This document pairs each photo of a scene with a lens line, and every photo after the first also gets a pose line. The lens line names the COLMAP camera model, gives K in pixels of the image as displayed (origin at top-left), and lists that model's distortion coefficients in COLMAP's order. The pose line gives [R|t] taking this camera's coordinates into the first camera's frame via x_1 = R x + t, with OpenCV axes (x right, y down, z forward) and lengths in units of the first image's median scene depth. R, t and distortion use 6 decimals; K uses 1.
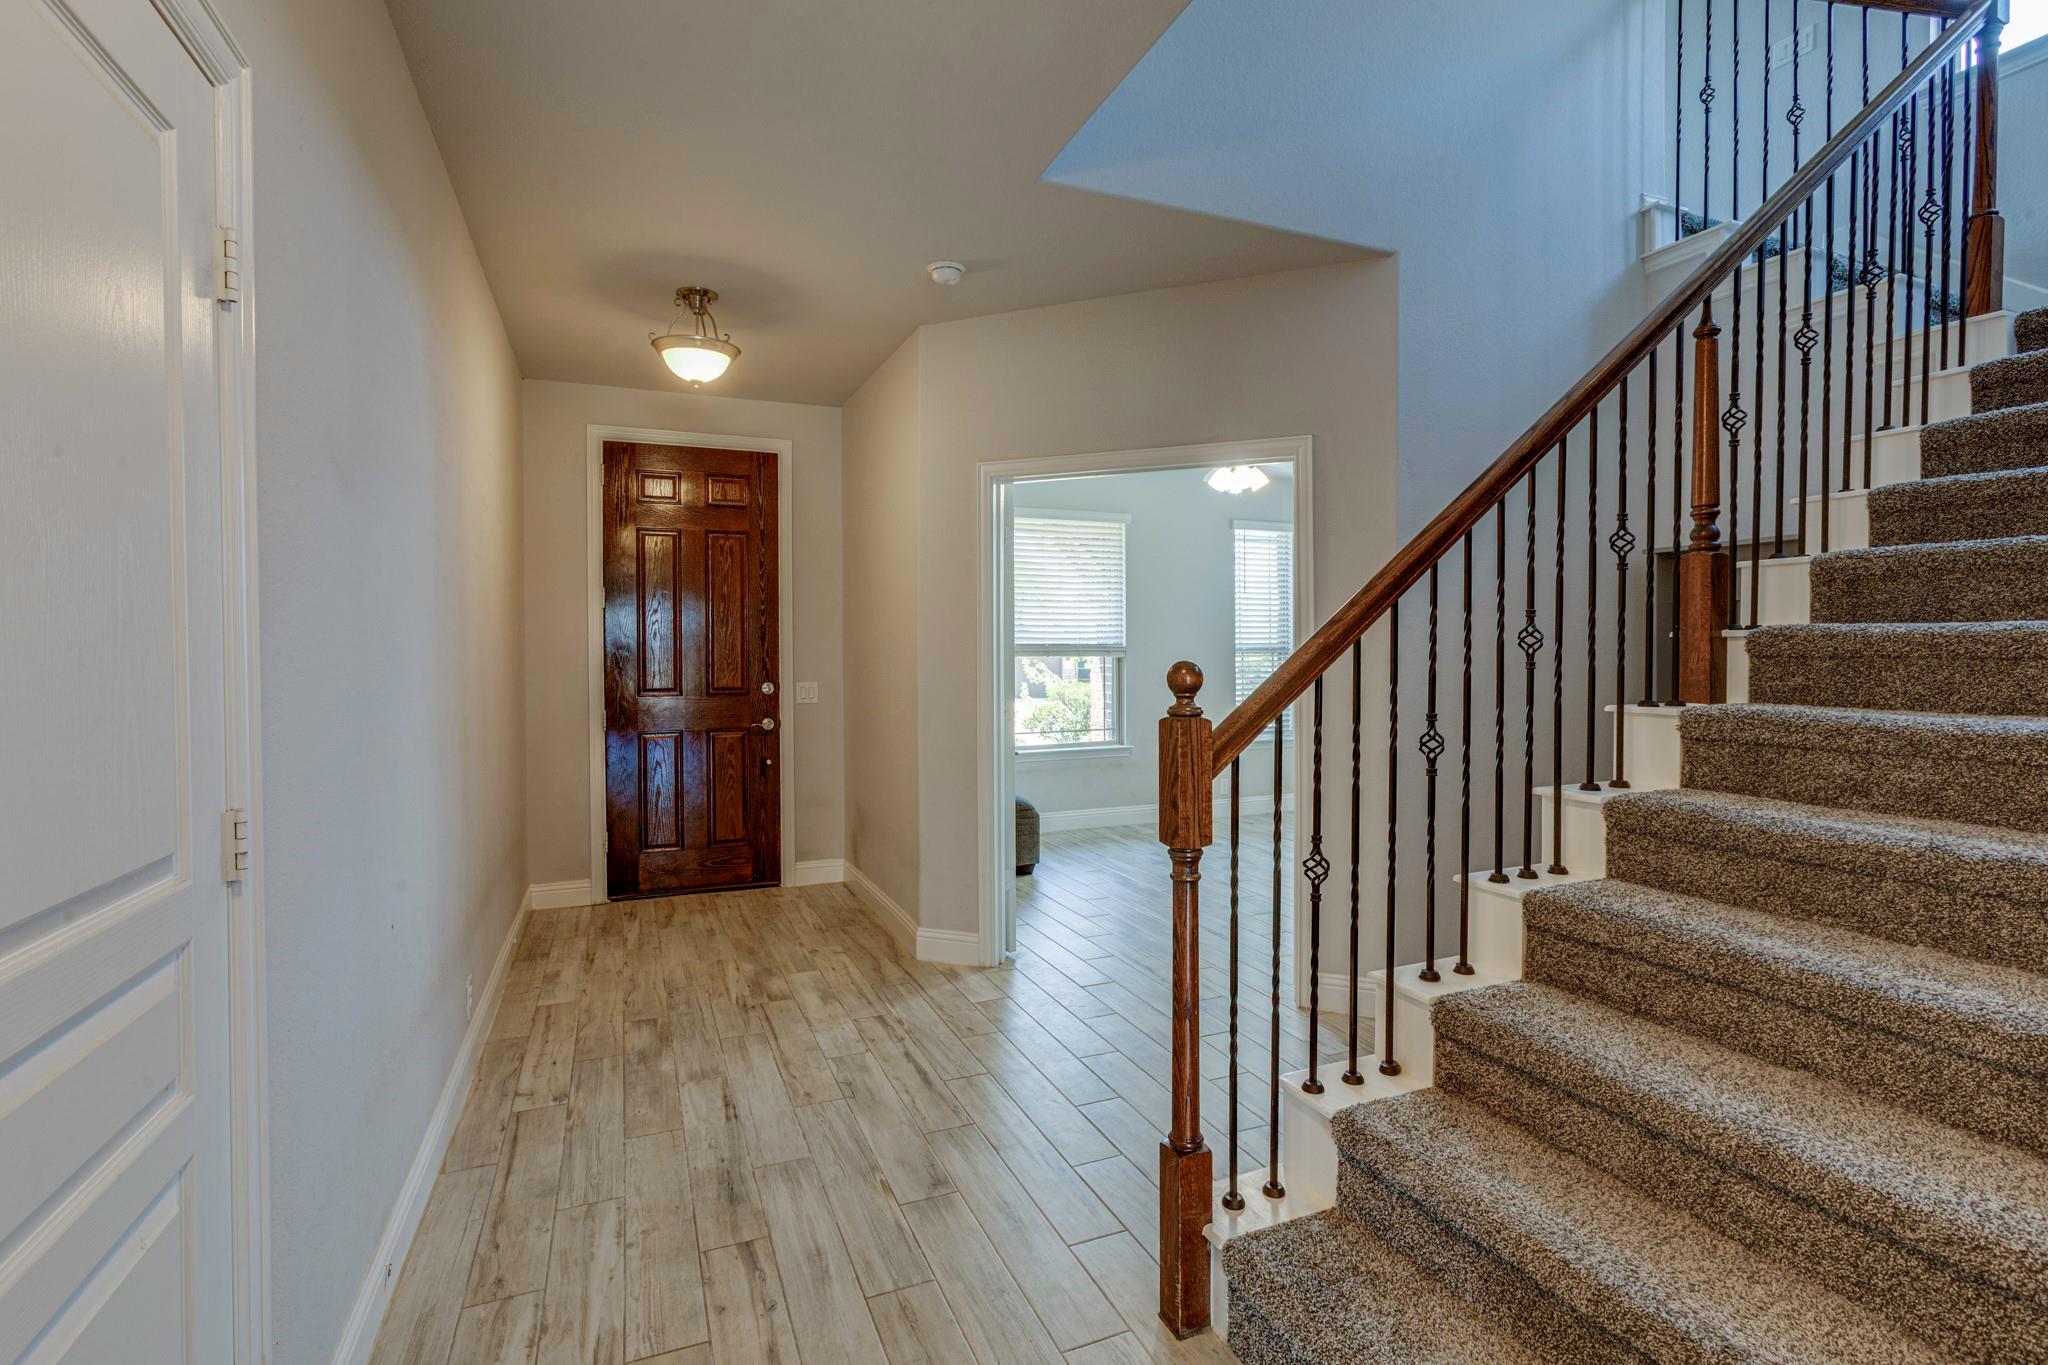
lens RADIAL K [[926.7, 0, 1031.1], [0, 926.7, 675.0], [0, 0, 1]] dist [-0.024579, 0.001157]
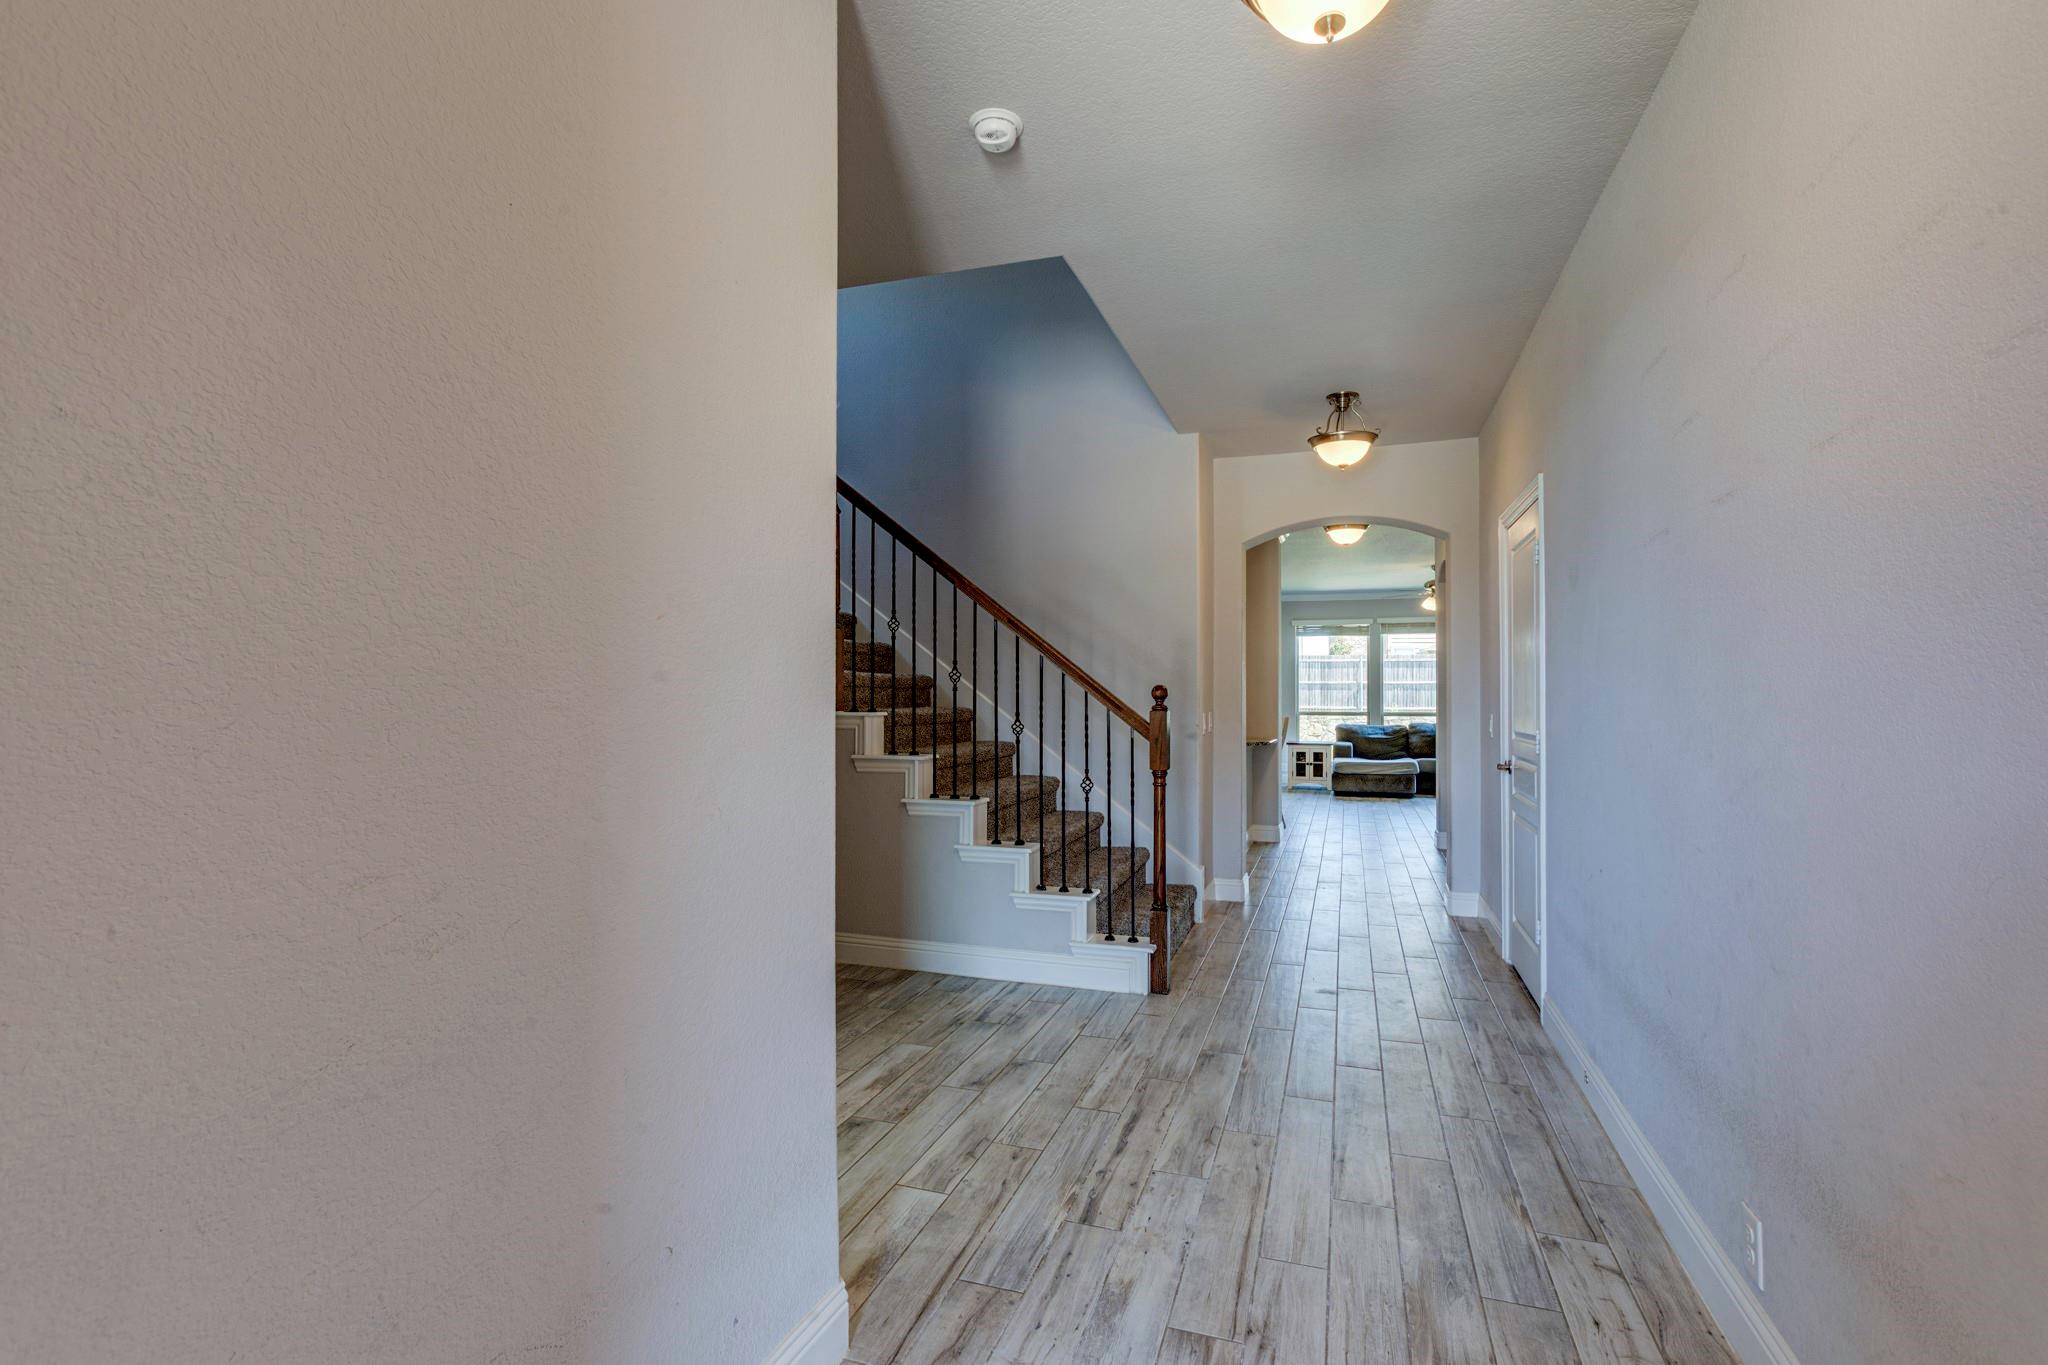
lens RADIAL K [[926.7, 0, 1037.1], [0, 926.7, 681.0], [0, 0, 1]] dist [-0.024579, 0.001157]
pose [[-0.743341, 0.015676, 0.668729, -0.737457], [0.015176, 0.999863, -0.006569, -0.009104], [-0.668741, 0.005265, -0.743477, 1.914292]]
